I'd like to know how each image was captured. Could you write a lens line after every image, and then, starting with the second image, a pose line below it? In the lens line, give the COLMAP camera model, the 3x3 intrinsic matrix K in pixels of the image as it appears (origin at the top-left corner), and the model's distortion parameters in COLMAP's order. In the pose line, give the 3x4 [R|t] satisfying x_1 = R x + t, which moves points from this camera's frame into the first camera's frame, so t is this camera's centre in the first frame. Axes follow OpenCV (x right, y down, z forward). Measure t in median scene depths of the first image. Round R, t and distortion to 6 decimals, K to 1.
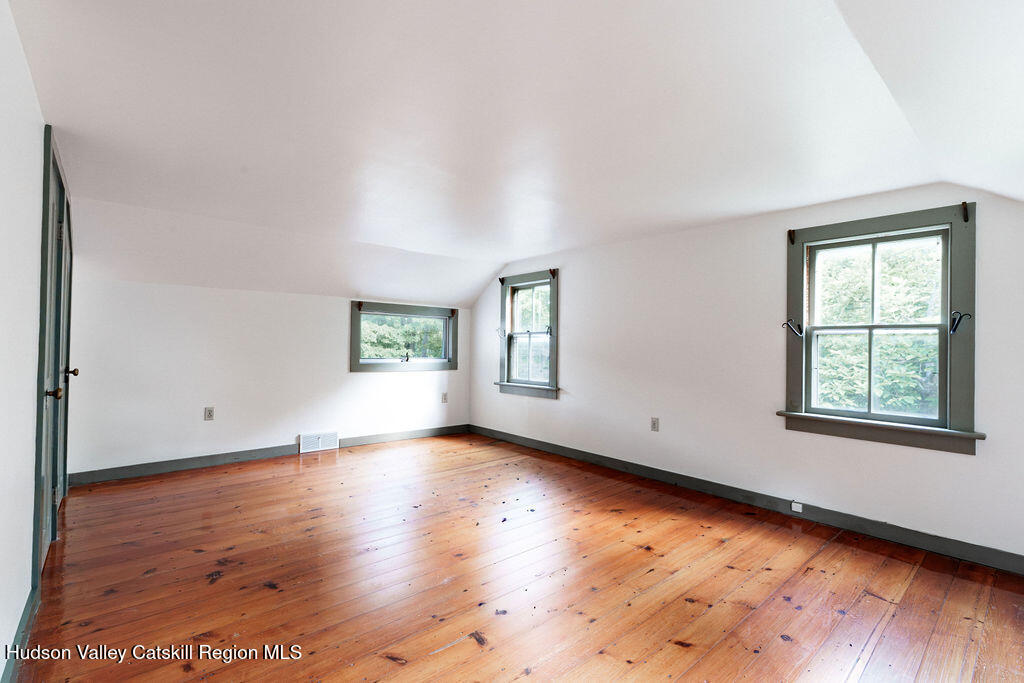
lens RADIAL K [[454.4, 0, 512.0], [0, 454.4, 341.5], [0, 0, 1]] dist [-0.023821, -0.000145]
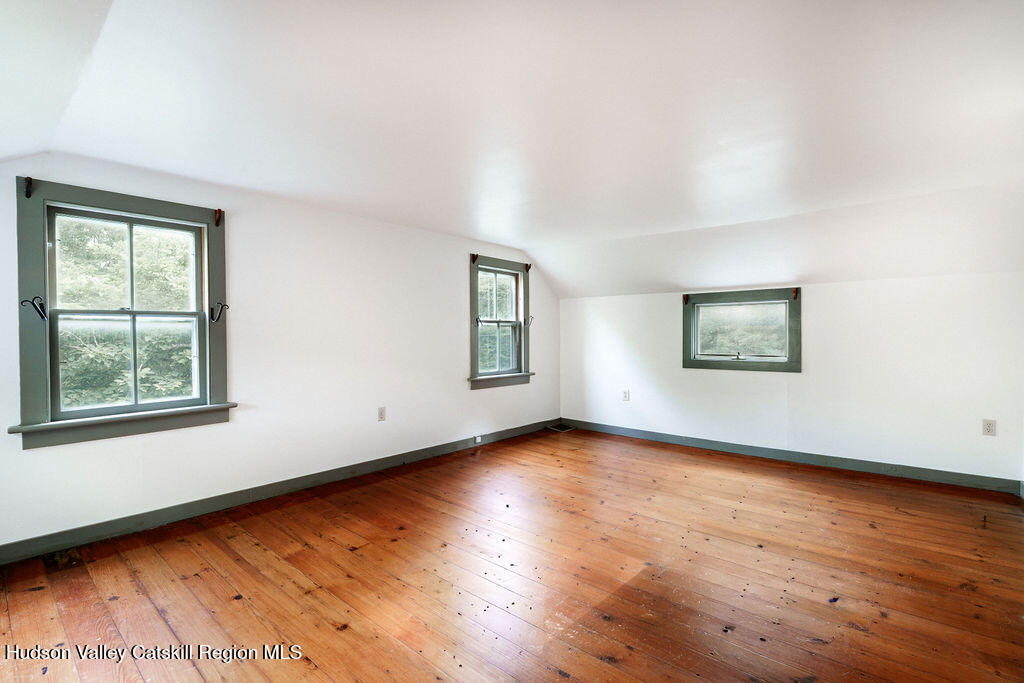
lens RADIAL K [[481.2, 0, 512.0], [0, 481.2, 341.5], [0, 0, 1]] dist [0.001197, 0.000192]
pose [[-0.151960, -0.027269, 0.988010, -0.350817], [-0.001657, 0.999625, 0.027335, -0.001735], [-0.988385, 0.002517, -0.151948, 0.408867]]
